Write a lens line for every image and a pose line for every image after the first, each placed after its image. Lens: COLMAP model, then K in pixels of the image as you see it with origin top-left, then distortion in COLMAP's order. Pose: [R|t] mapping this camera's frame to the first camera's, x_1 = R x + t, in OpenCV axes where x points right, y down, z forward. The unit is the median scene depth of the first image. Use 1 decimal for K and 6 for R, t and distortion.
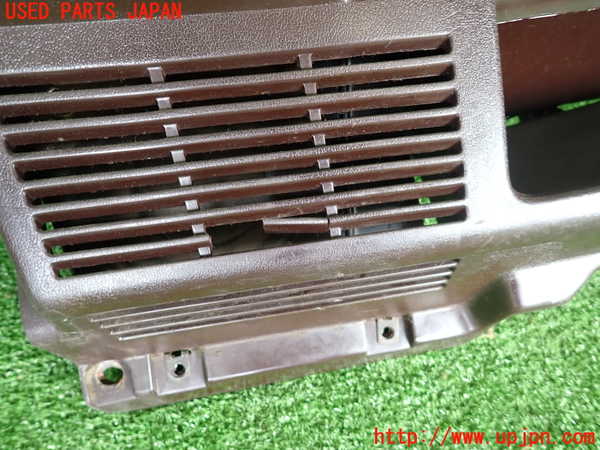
lens RADIAL K [[438.4, 0, 300.0], [0, 438.4, 225.0], [0, 0, 1]] dist [0.041369, -0.000861]
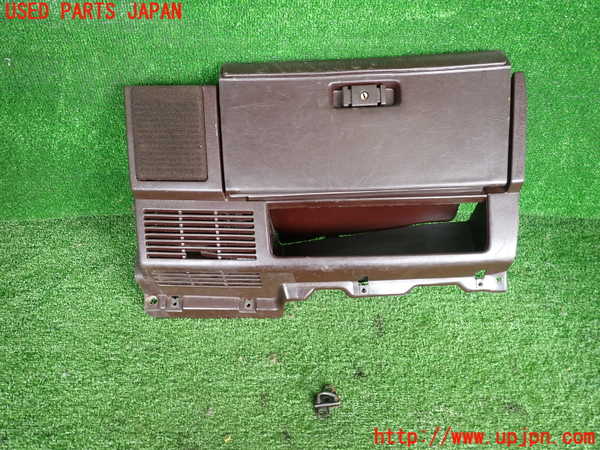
lens RADIAL K [[438.4, 0, 300.0], [0, 438.4, 225.0], [0, 0, 1]] dist [0.041369, -0.000861]
pose [[0.975961, 0.122798, -0.180056, 1.335622], [-0.161155, 0.962803, -0.216885, 0.430119], [0.146725, 0.240688, 0.959448, -2.424418]]
